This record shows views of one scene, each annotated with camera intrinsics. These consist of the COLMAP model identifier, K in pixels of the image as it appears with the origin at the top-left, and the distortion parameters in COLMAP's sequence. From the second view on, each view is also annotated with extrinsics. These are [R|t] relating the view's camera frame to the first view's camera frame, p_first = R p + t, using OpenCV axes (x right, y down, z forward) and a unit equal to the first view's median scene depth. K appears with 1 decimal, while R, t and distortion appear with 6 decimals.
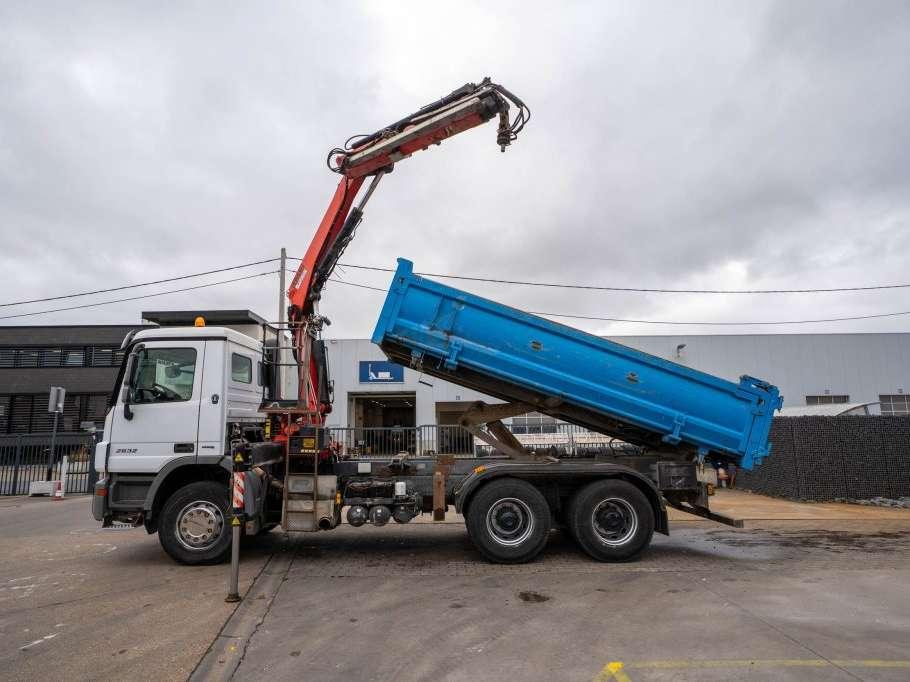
lens RADIAL K [[538.3, 0, 457.2], [0, 538.3, 336.3], [0, 0, 1]] dist [-0.019183, 0.009684]
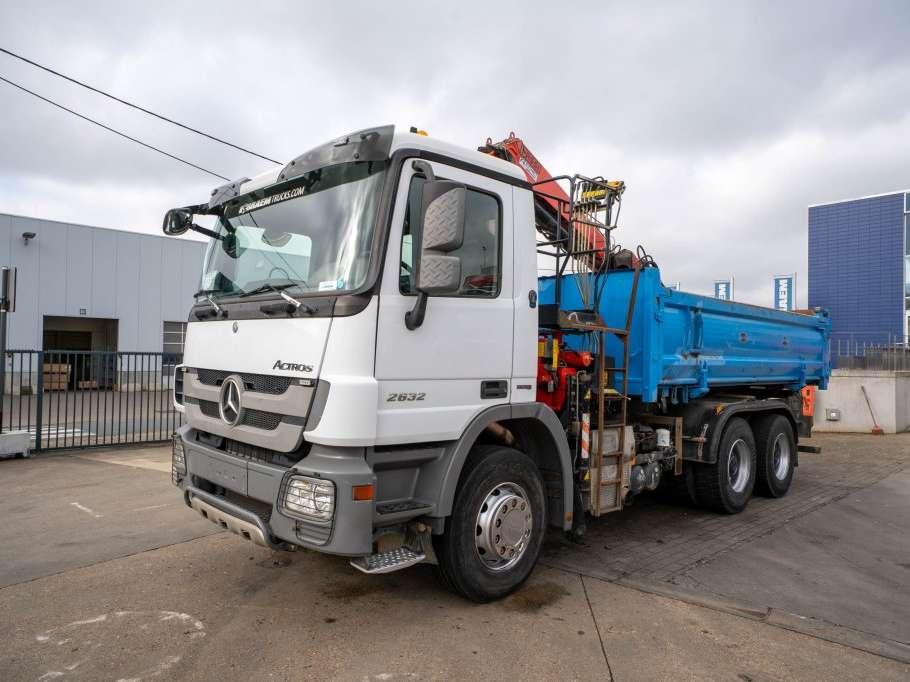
lens RADIAL K [[622.4, 0, 461.1], [0, 622.4, 344.8], [0, 0, 1]] dist [0.015866, 0.025508]
pose [[0.711913, 0.038076, 0.701235, -0.933568], [-0.136533, 0.986980, 0.085021, 0.118000], [-0.688868, -0.156270, 0.707843, 0.594980]]
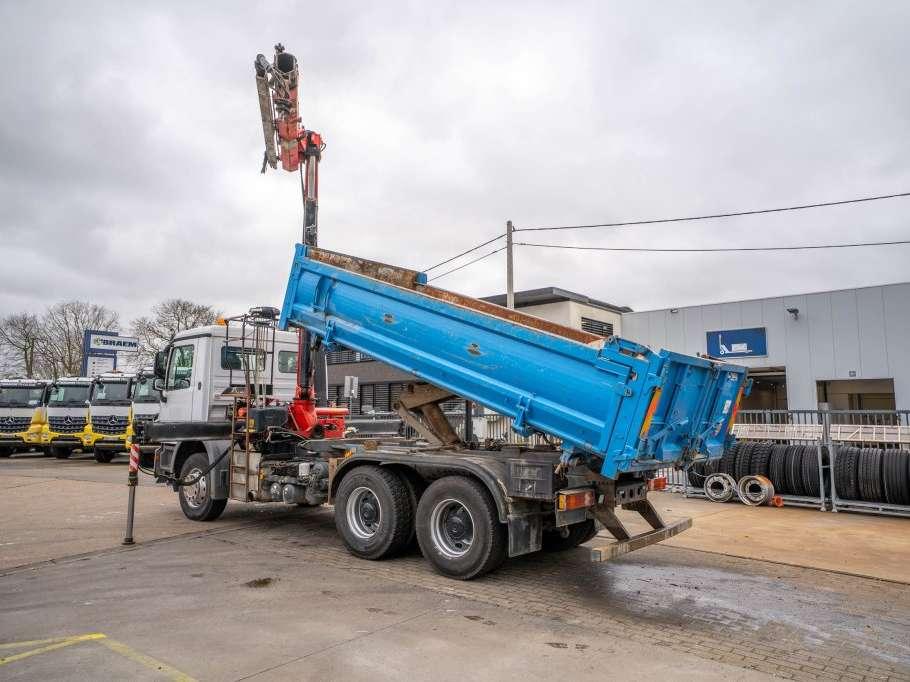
lens RADIAL K [[622.4, 0, 460.3], [0, 622.4, 335.4], [0, 0, 1]] dist [0.015866, 0.025508]
pose [[0.771819, -0.068304, -0.632163, 0.888558], [0.096030, 0.995331, 0.009701, 0.046240], [0.628549, -0.068194, 0.774774, 0.286374]]
